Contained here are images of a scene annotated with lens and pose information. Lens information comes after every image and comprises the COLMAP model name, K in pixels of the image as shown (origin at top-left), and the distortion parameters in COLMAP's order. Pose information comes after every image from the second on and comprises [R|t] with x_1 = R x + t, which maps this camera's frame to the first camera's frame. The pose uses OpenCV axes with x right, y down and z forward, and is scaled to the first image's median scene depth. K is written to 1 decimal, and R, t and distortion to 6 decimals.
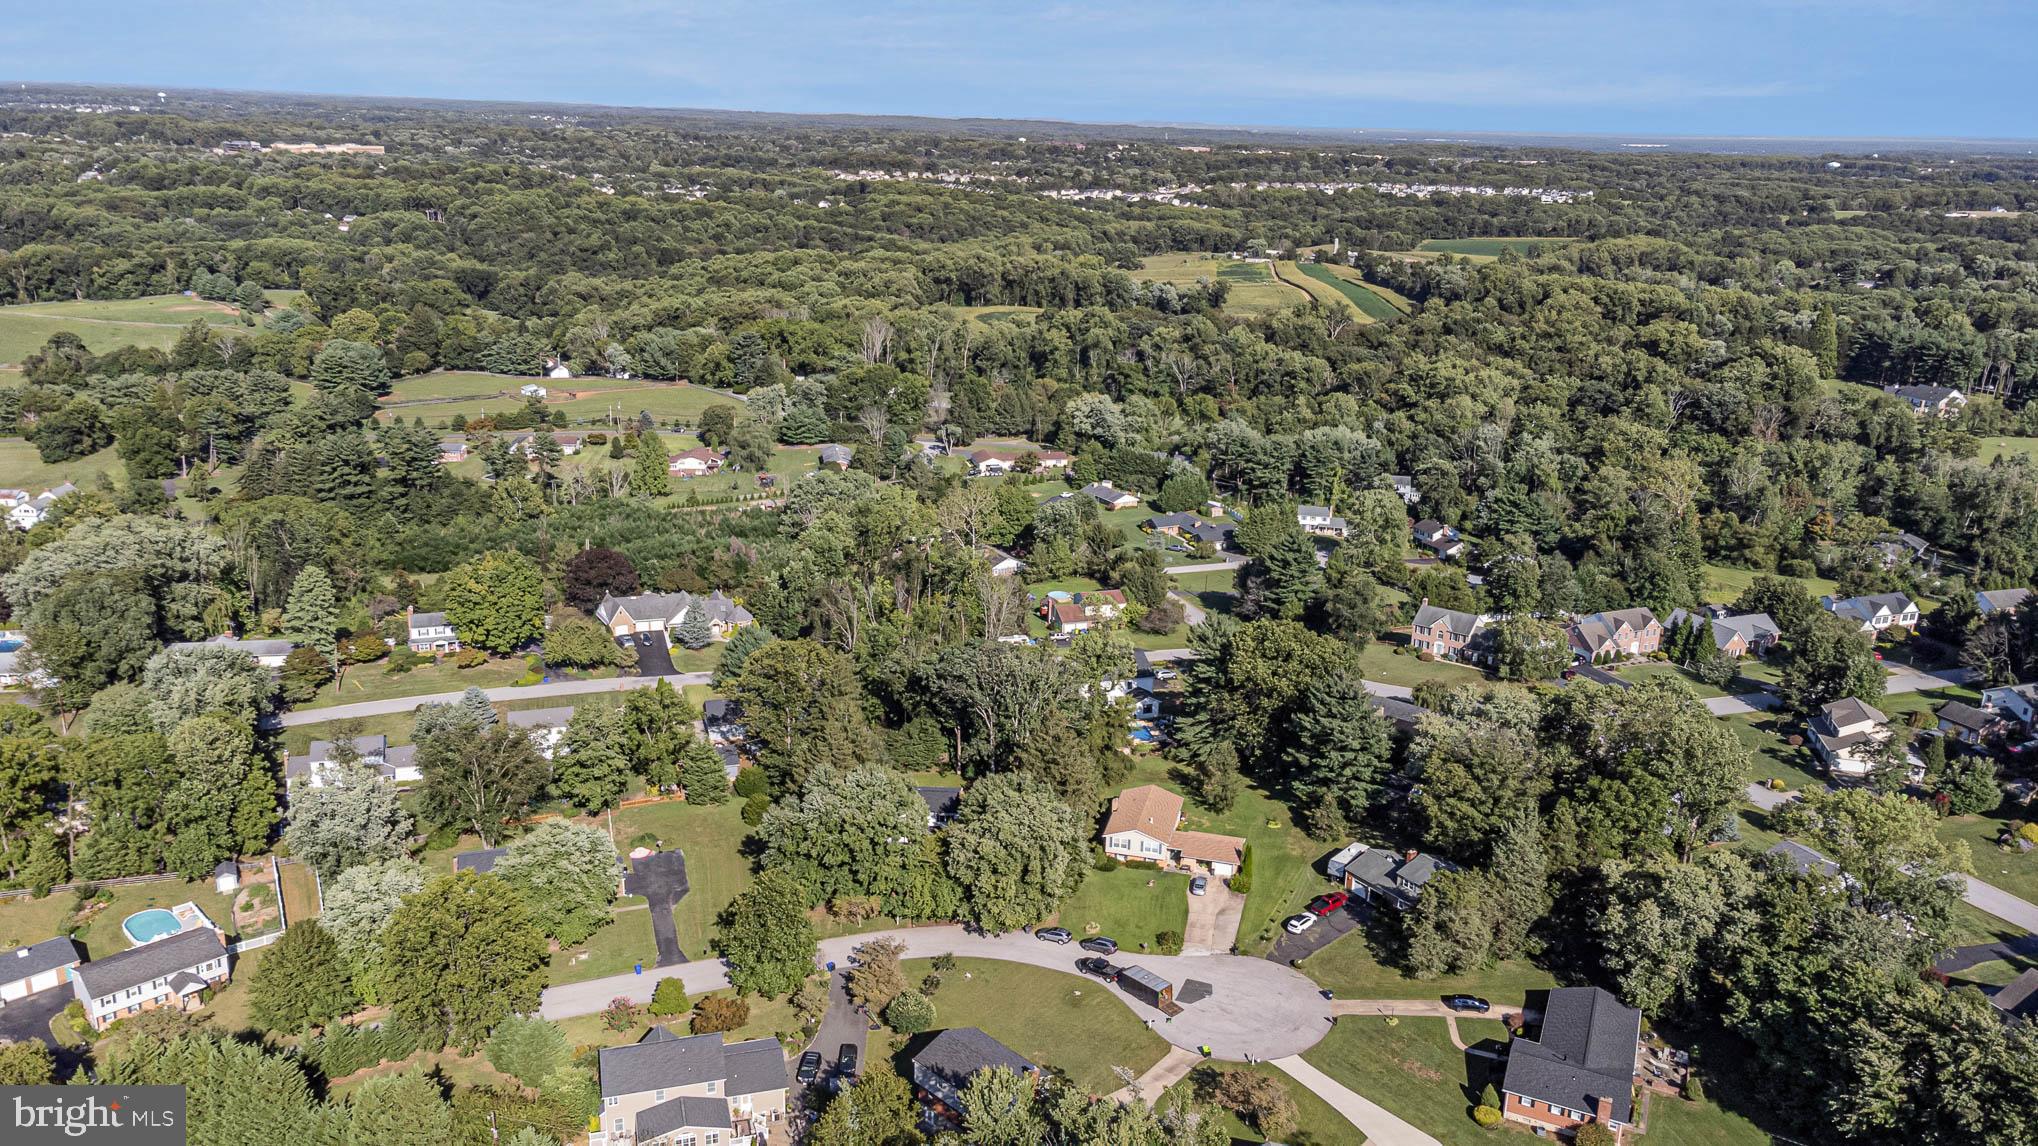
lens RADIAL K [[1512.1, 0, 1023.1], [0, 1512.1, 561.8], [0, 0, 1]] dist [0.025452, 0.050819]
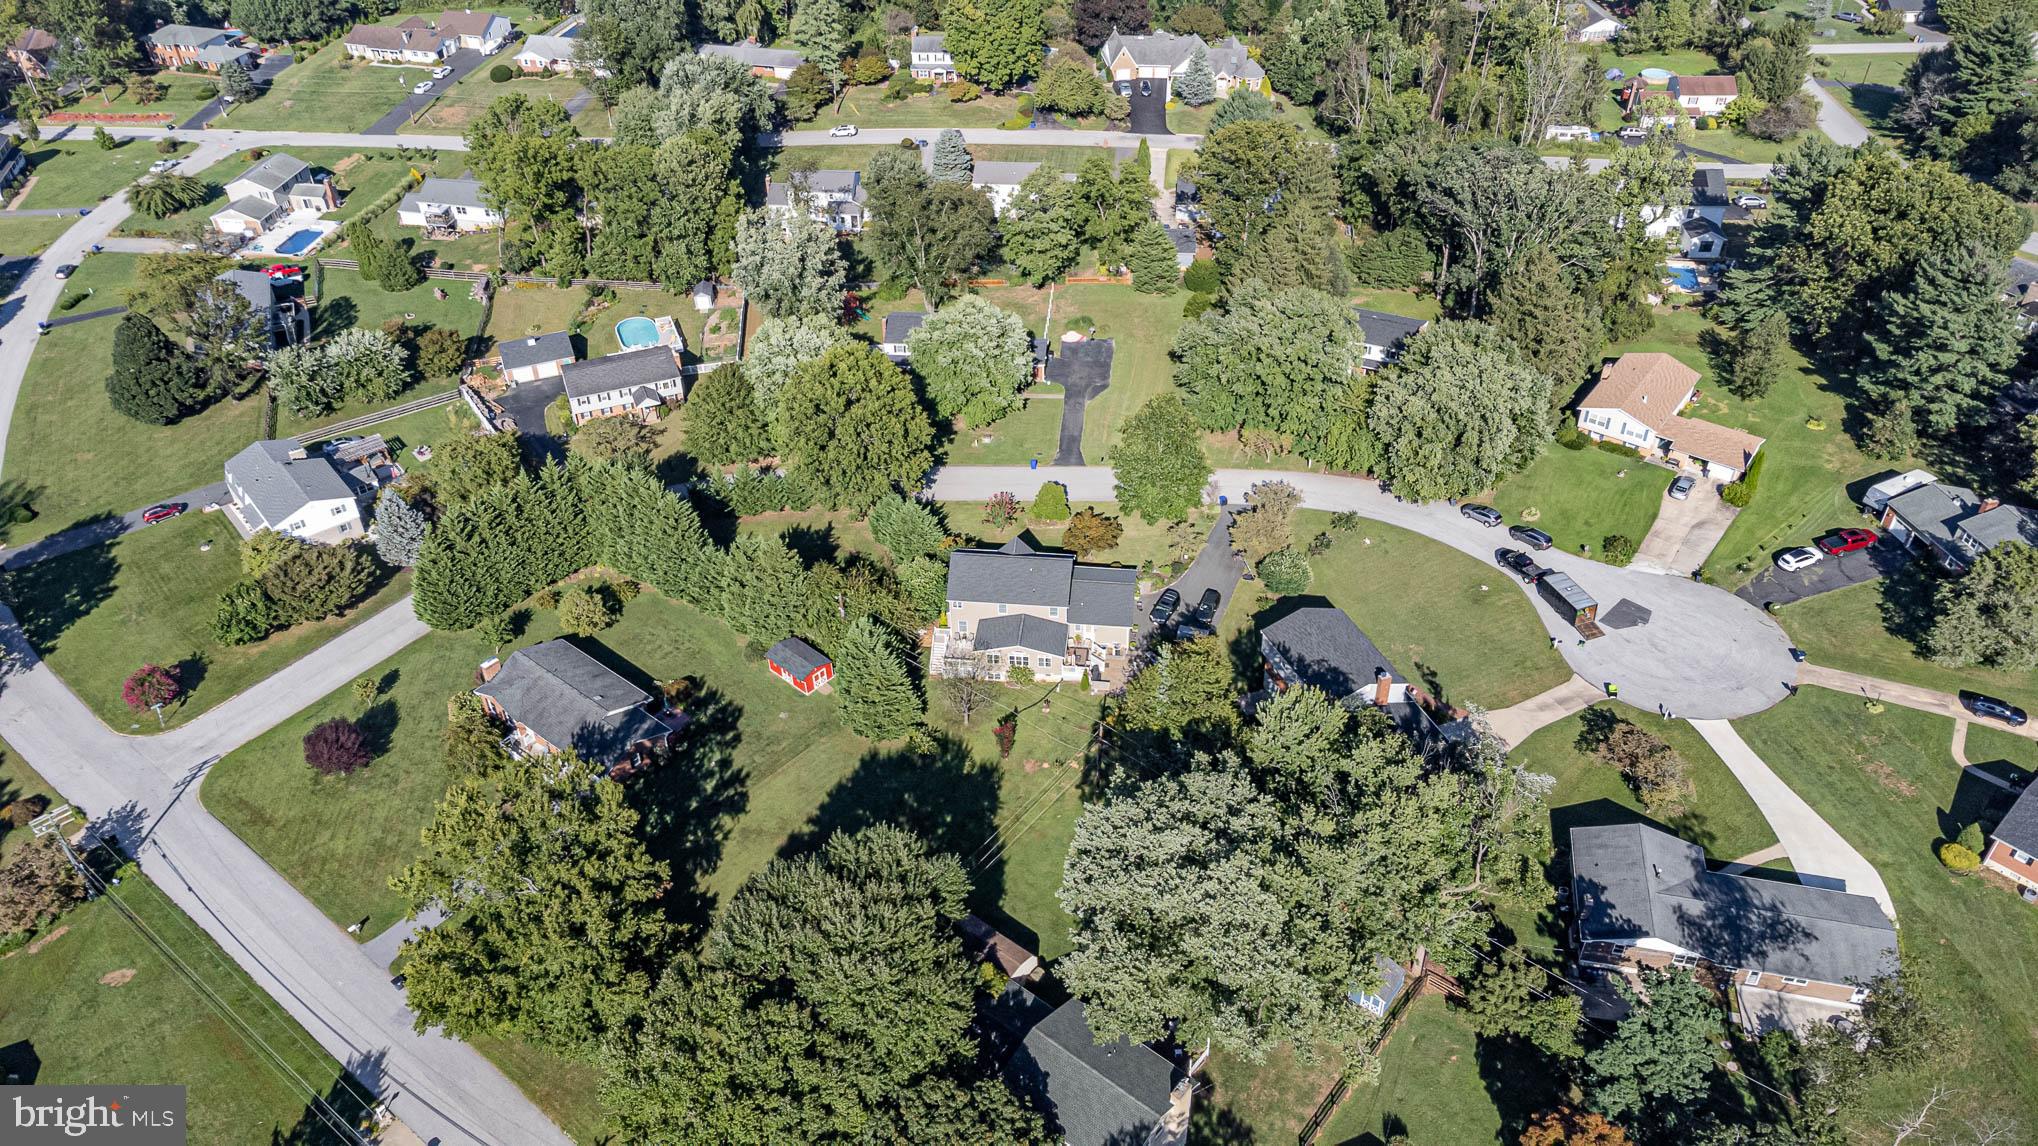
lens RADIAL K [[1512.1, 0, 1023.1], [0, 1512.1, 561.8], [0, 0, 1]] dist [0.025452, 0.050819]
pose [[0.918419, 0.211275, -0.334470, 0.069855], [-0.074348, 0.922567, 0.378606, -0.036798], [0.388561, -0.322851, 0.863011, 0.121492]]
